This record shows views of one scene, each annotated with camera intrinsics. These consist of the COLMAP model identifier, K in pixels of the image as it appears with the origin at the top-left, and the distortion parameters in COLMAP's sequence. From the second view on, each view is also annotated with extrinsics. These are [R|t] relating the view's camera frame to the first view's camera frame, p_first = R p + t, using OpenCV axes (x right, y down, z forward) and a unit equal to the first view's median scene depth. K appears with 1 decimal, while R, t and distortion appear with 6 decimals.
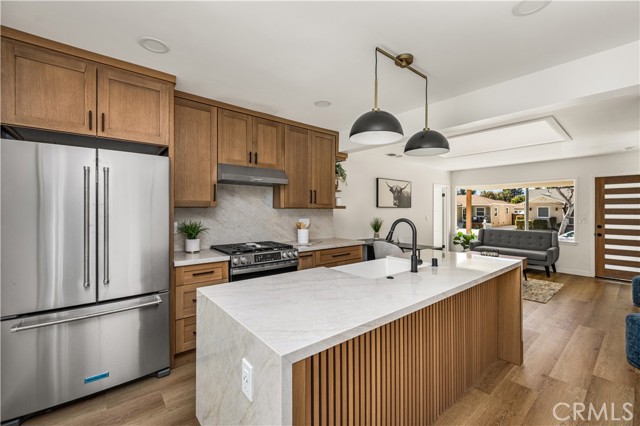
lens RADIAL K [[269.7, 0, 328.1], [0, 269.7, 207.0], [0, 0, 1]] dist [0.000763, -0.002263]
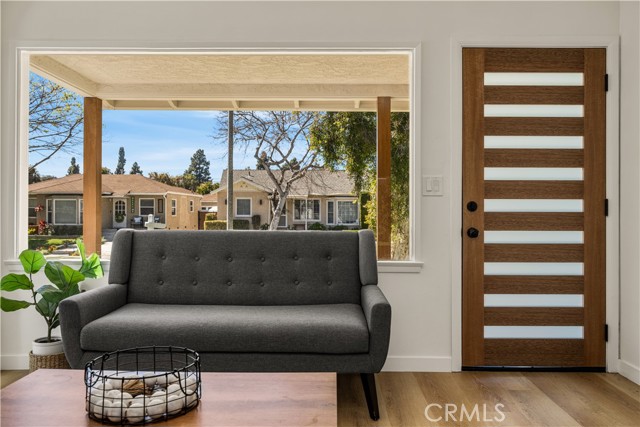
lens RADIAL K [[507.6, 0, 315.5], [0, 507.6, 202.8], [0, 0, 1]] dist [0.001008, 0.000783]
pose [[0.675042, 0.005221, 0.737760, 0.745631], [-0.004996, 0.999984, -0.002505, 0.117090], [-0.737762, -0.001995, 0.675058, 1.216692]]
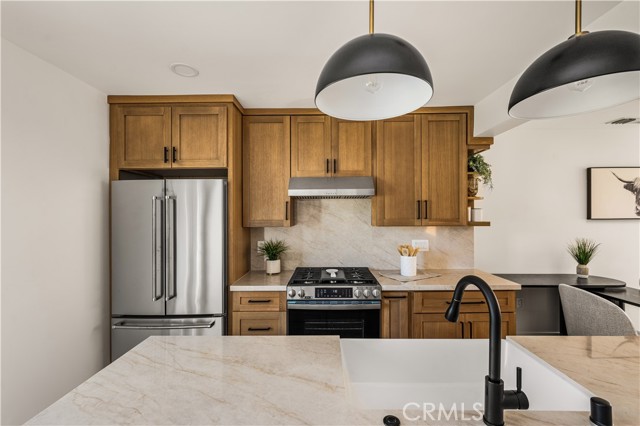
lens RADIAL K [[275.3, 0, 320.5], [0, 275.3, 214.0], [0, 0, 1]] dist [0.000766, 0.000388]
pose [[0.754489, -0.014263, -0.656158, 0.222725], [0.017587, 0.999844, -0.001511, -0.032957], [0.656077, -0.010399, 0.754622, 0.314746]]
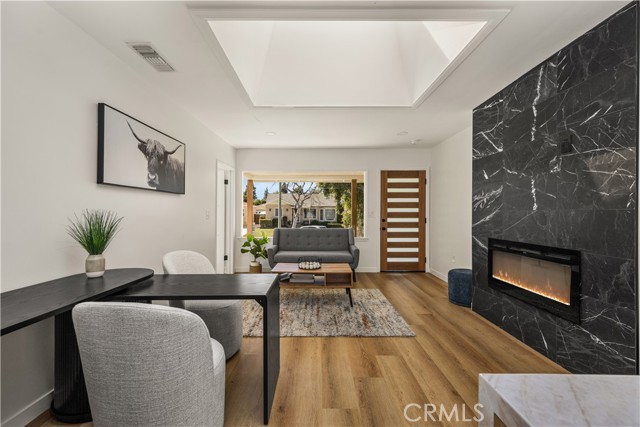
lens RADIAL K [[267.6, 0, 316.8], [0, 267.6, 210.7], [0, 0, 1]] dist [-0.007904, -0.000144]
pose [[0.661391, -0.000726, 0.750041, 0.172320], [-0.004084, 0.999981, 0.004568, 0.055017], [-0.750030, -0.006085, 0.661376, 0.879332]]
